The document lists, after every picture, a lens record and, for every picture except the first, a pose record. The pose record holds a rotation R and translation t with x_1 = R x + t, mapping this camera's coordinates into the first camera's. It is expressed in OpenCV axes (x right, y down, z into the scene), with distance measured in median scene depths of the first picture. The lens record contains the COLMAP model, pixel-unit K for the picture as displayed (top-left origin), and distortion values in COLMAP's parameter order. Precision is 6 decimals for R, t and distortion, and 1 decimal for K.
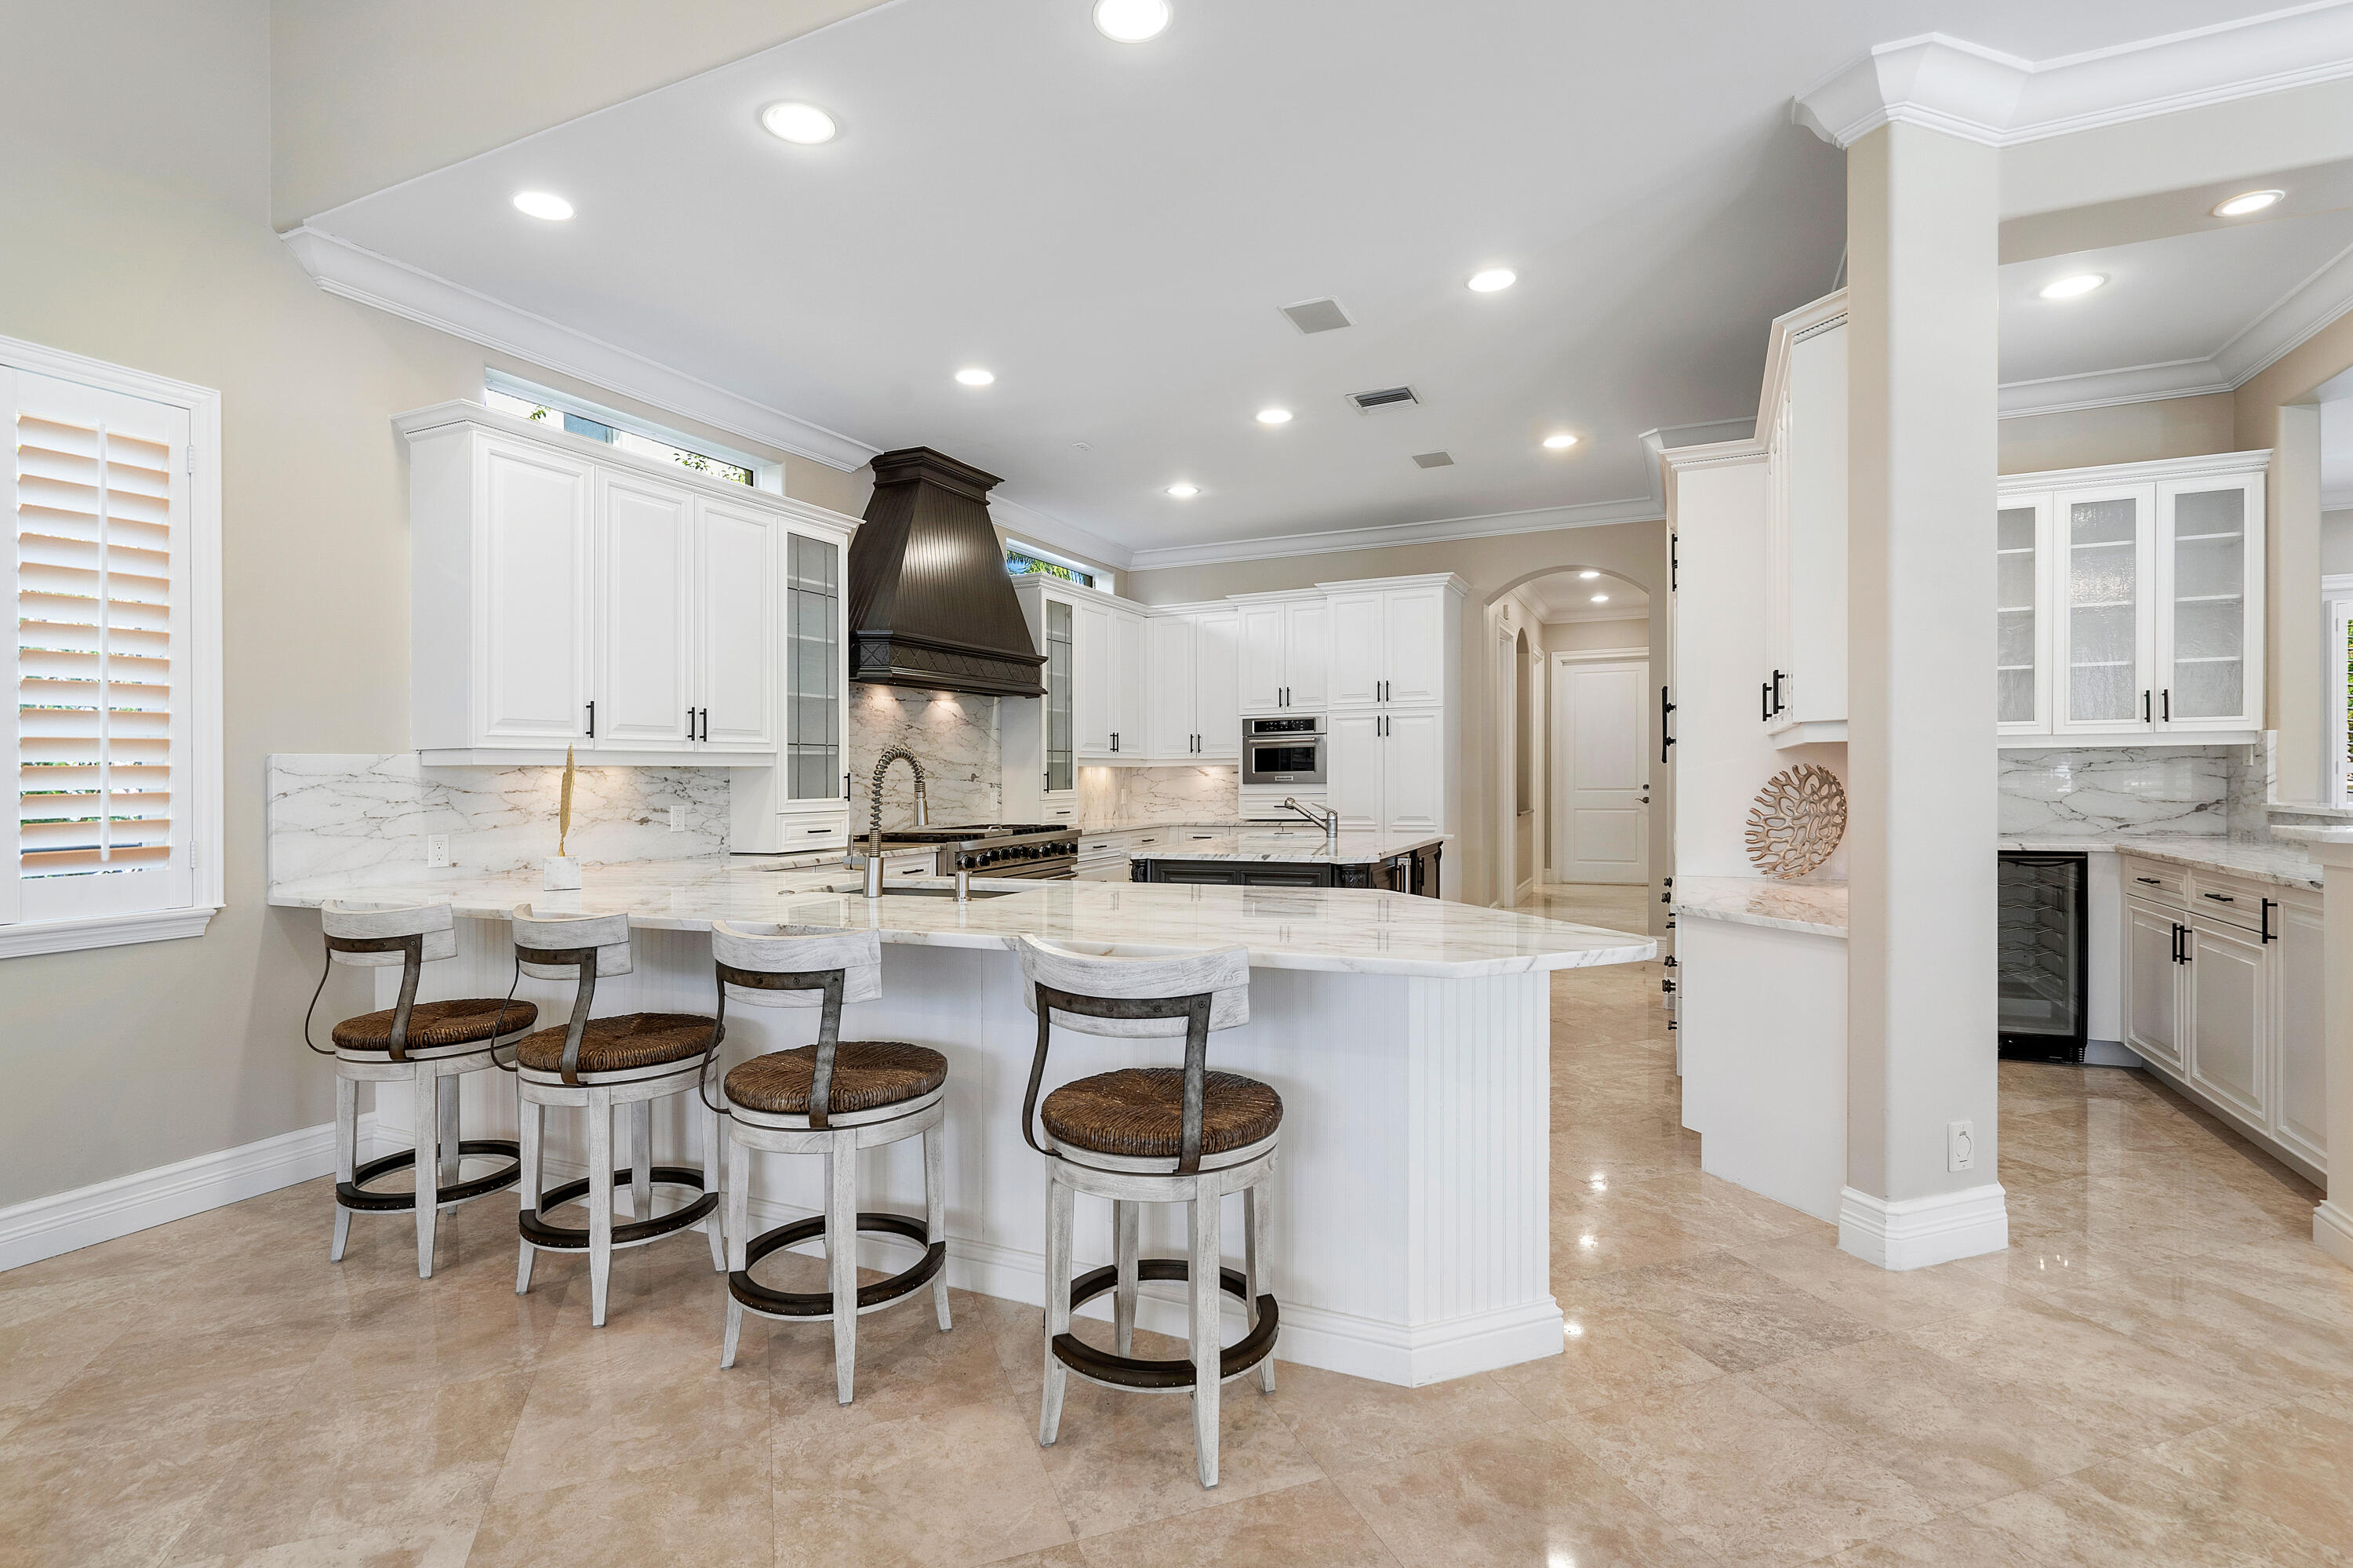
lens RADIAL K [[1129.7, 0, 1168.3], [0, 1129.7, 786.7], [0, 0, 1]] dist [0.001902, 0.002047]
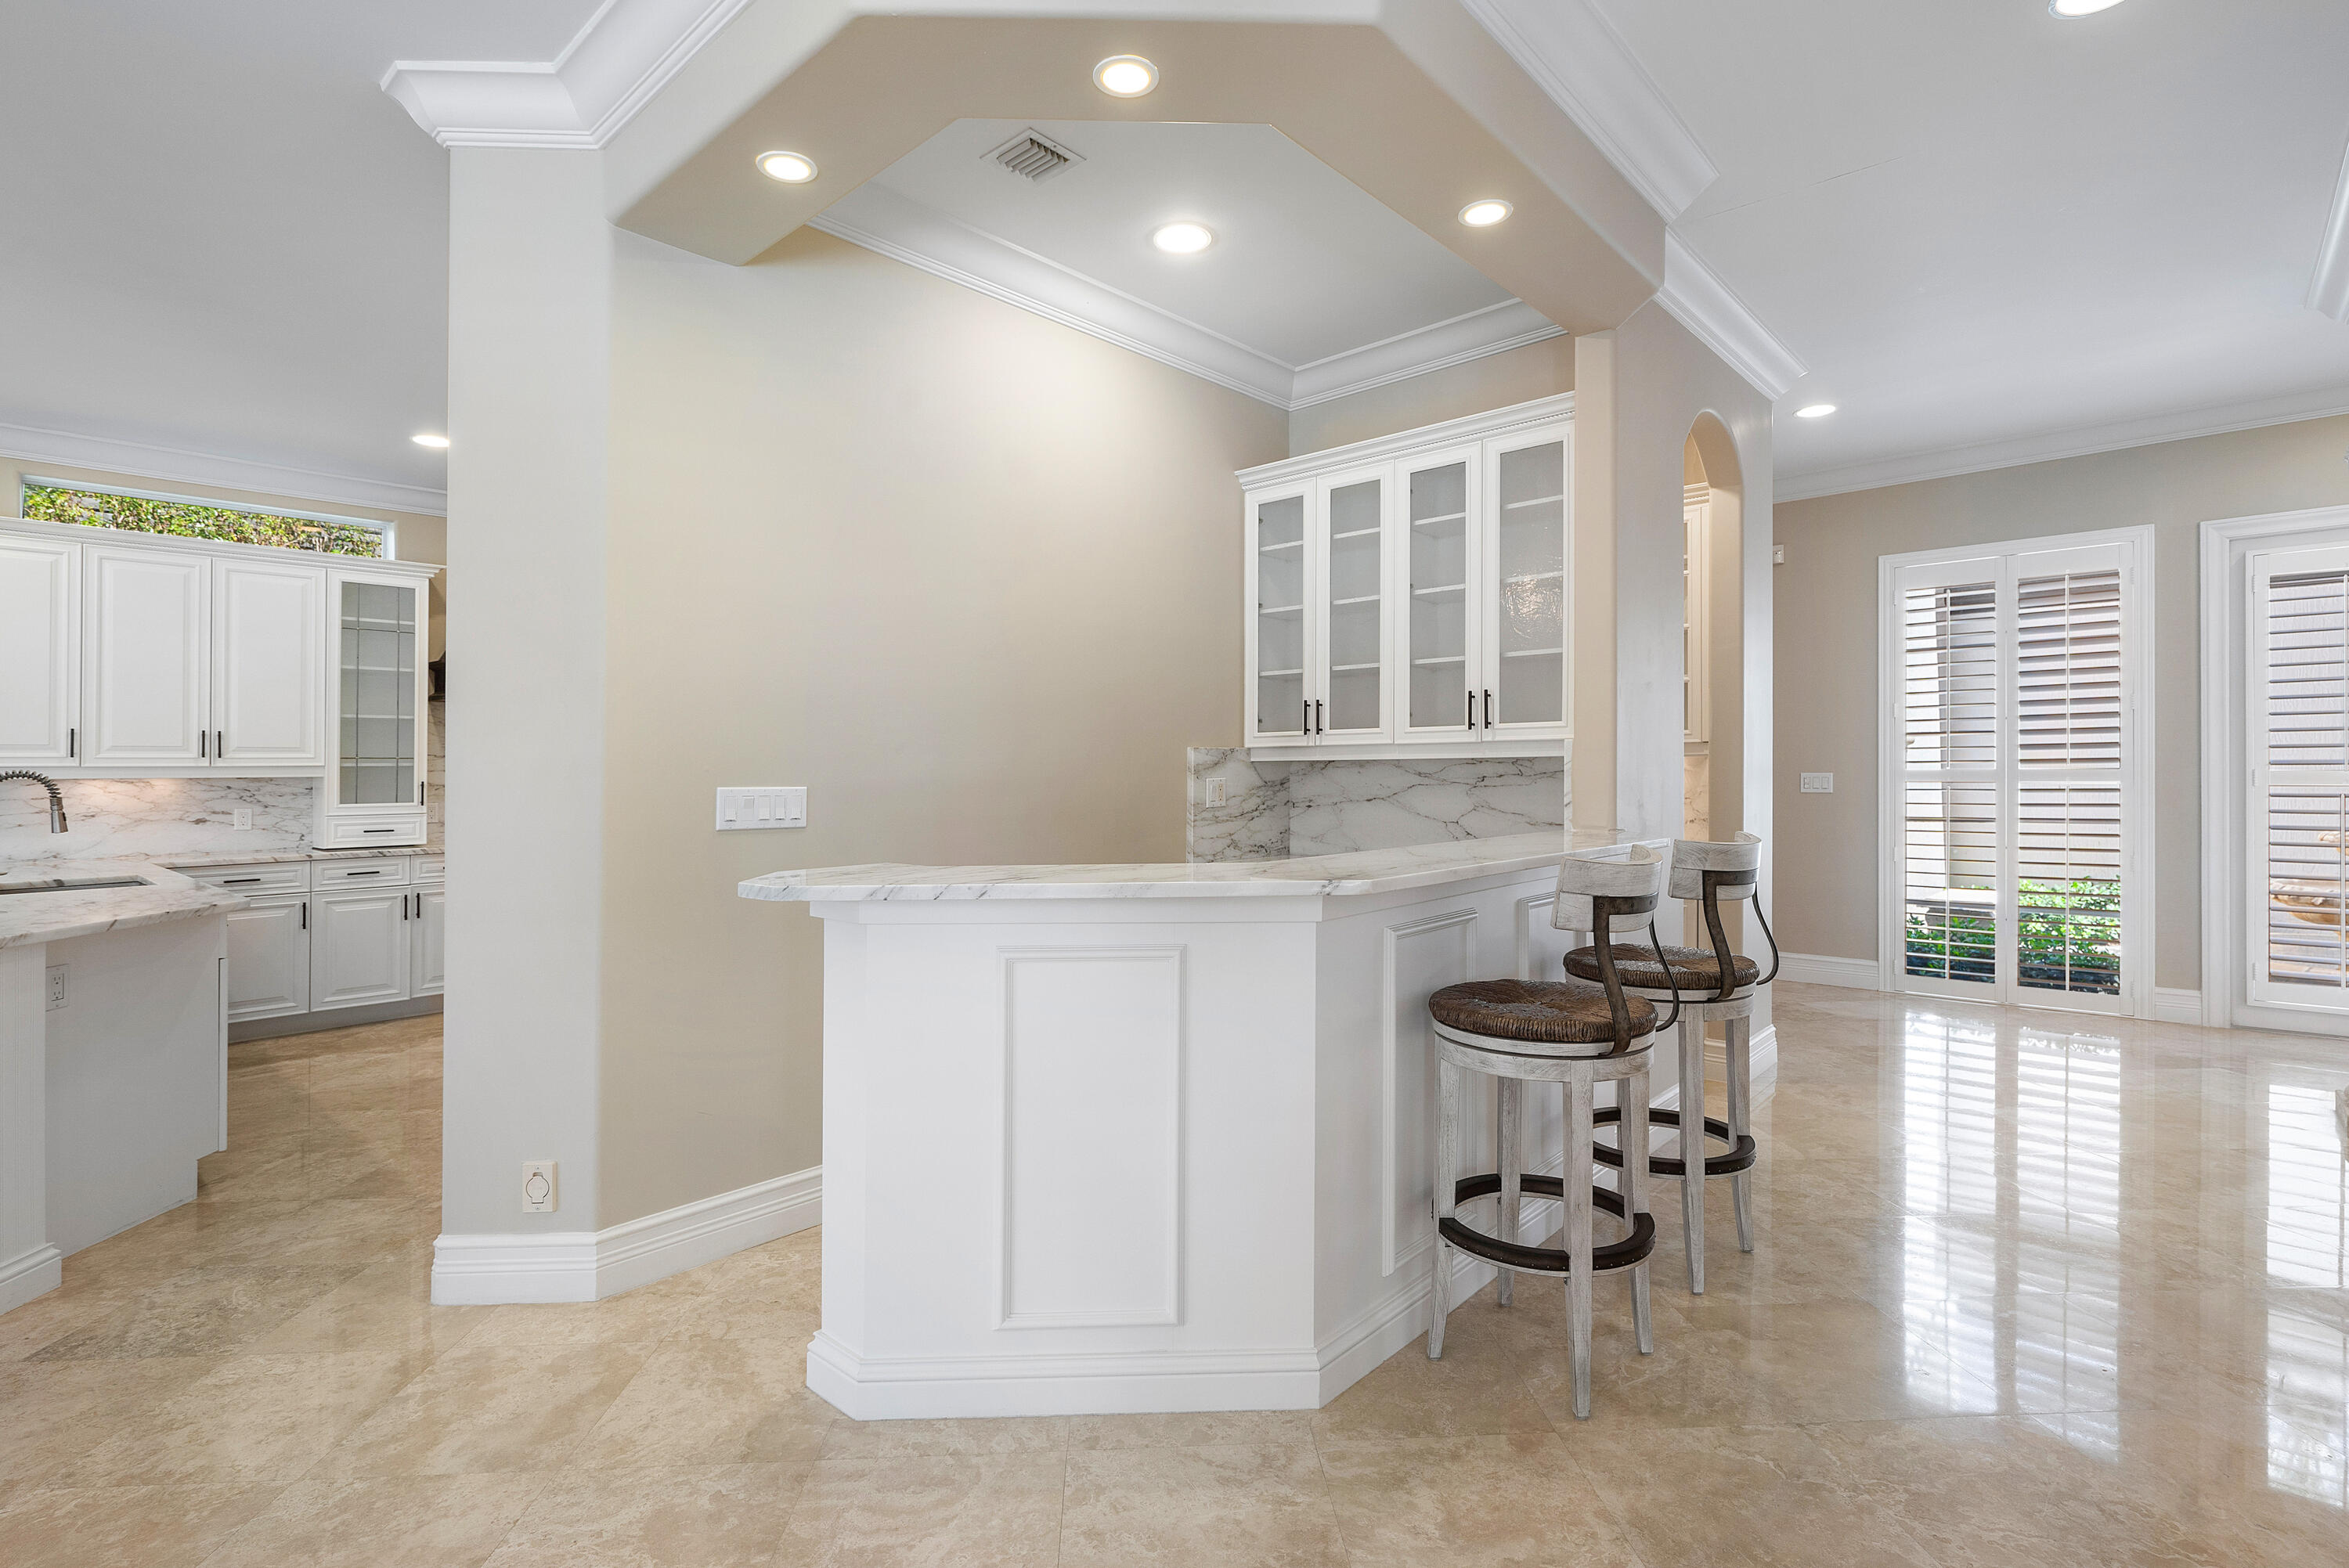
lens RADIAL K [[1127.6, 0, 1188.3], [0, 1127.6, 763.7], [0, 0, 1]] dist [0.001902, 0.002047]
pose [[0.949096, -0.000382, -0.314985, 0.925677], [-0.001951, 0.999973, -0.007090, -0.025923], [0.314980, 0.007343, 0.949070, 0.151249]]
